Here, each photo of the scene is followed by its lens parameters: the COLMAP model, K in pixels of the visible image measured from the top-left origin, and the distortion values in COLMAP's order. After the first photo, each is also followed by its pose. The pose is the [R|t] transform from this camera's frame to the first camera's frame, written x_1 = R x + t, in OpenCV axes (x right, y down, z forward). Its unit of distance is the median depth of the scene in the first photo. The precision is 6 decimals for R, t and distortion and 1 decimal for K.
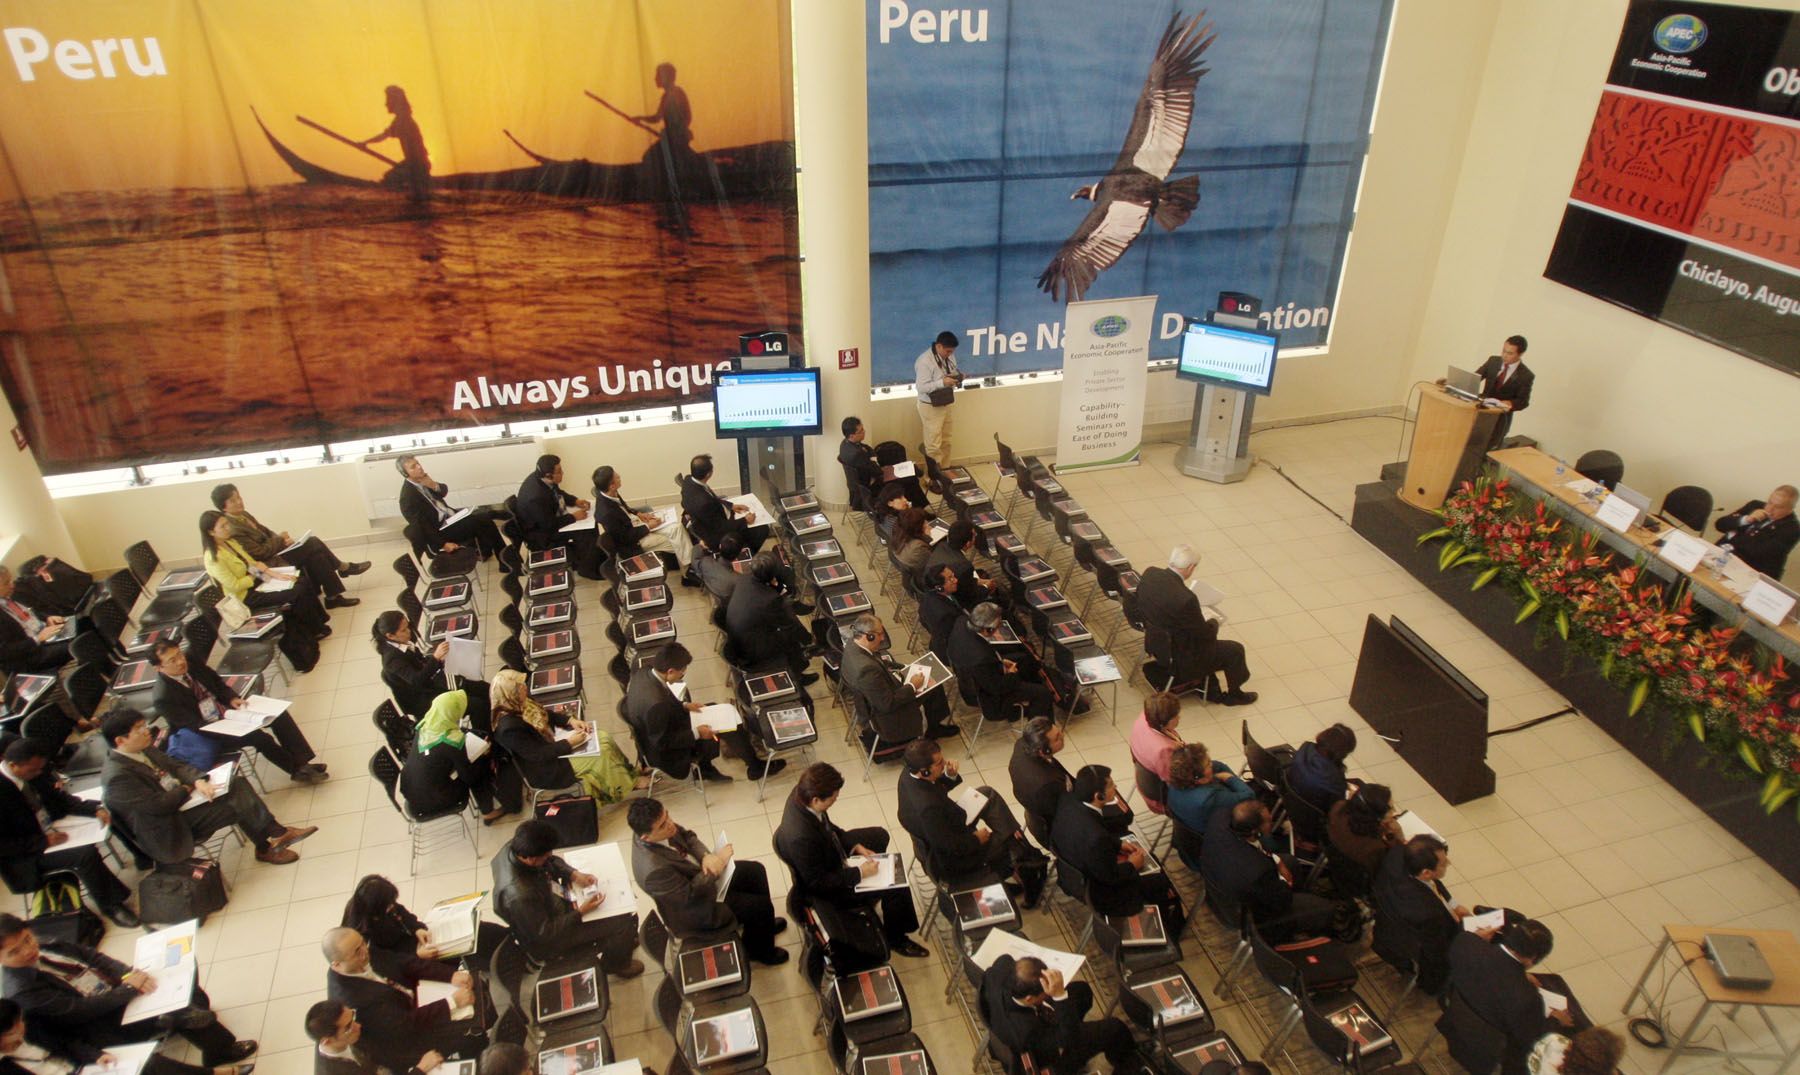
lens RADIAL K [[1210.0, 0, 899.7], [0, 1210.0, 577.5], [0, 0, 1]] dist [-0.002848, 0.007957]
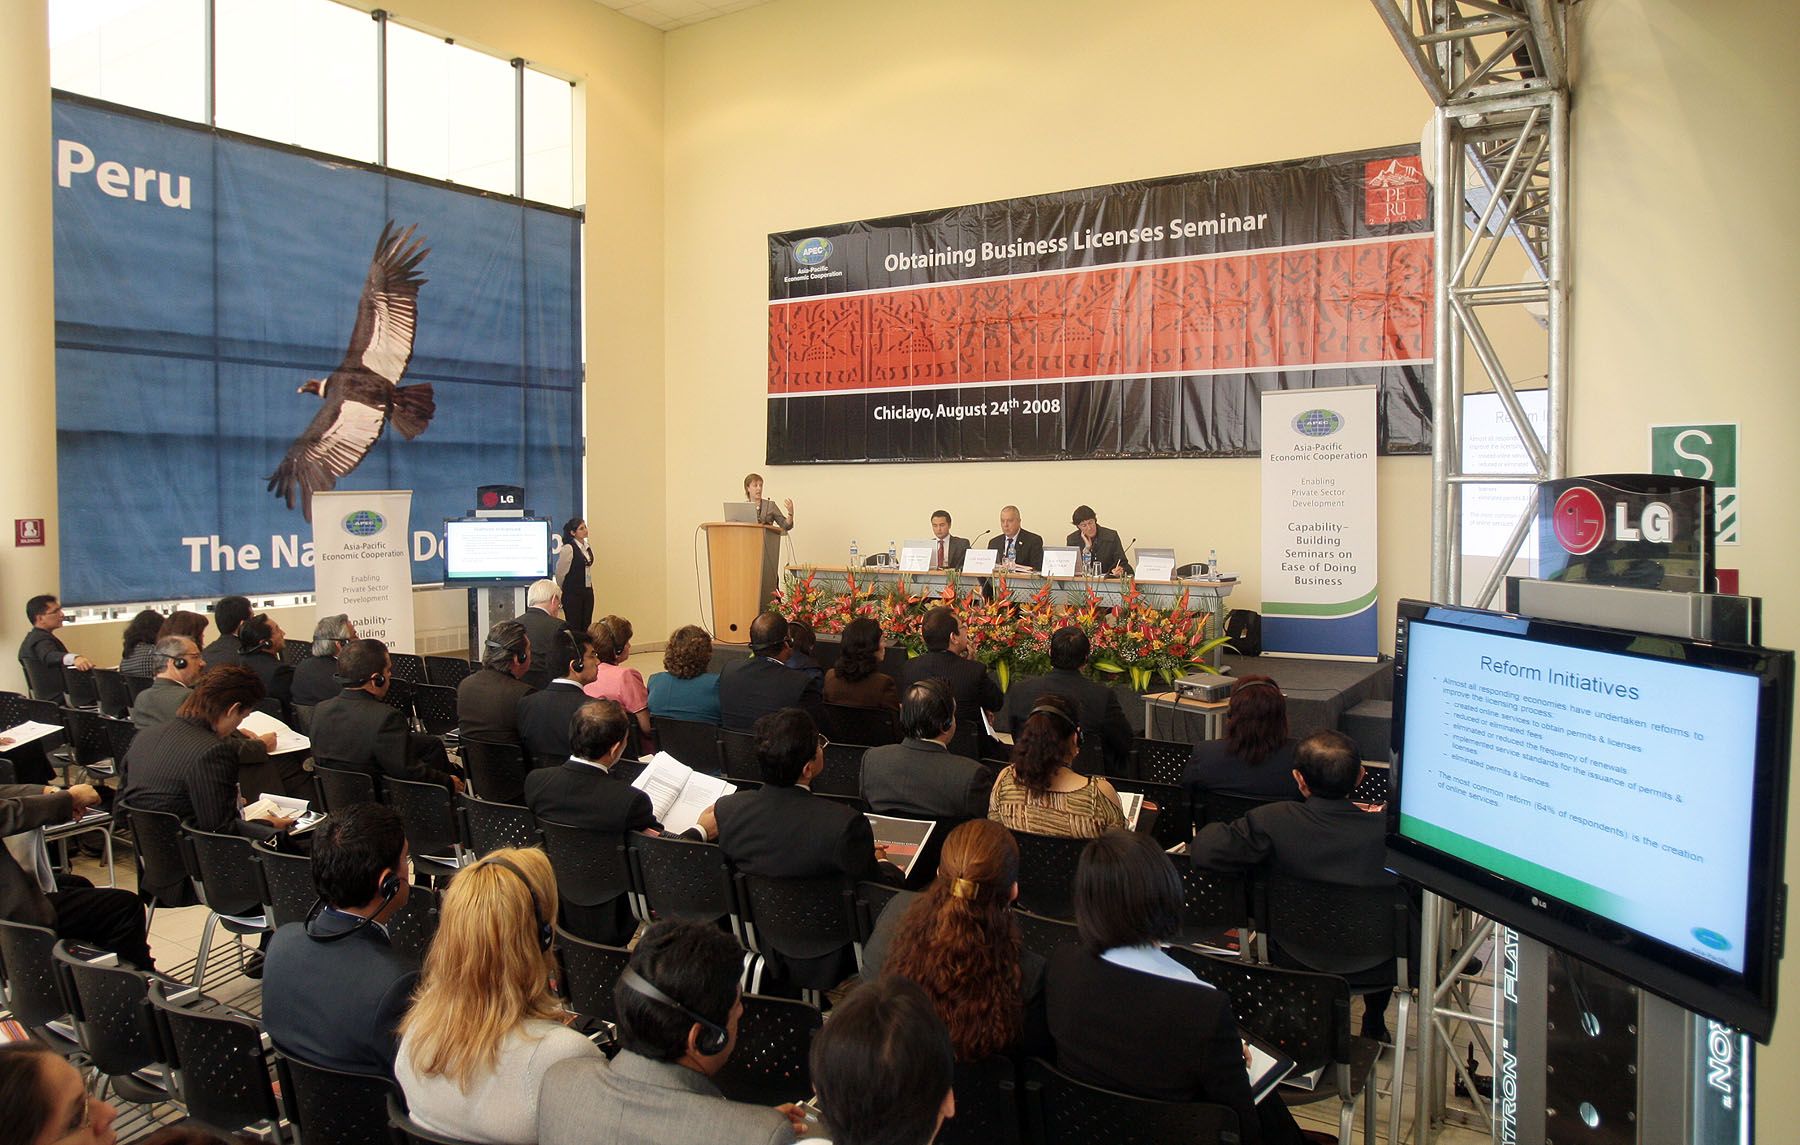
lens RADIAL K [[1328.6, 0, 899.8], [0, 1328.6, 531.8], [0, 0, 1]] dist [-0.078203, 0.065641]
pose [[0.770316, -0.018595, 0.637391, -0.137769], [0.340887, 0.856761, -0.386983, 0.307931], [-0.538896, 0.515378, 0.666316, 0.171732]]
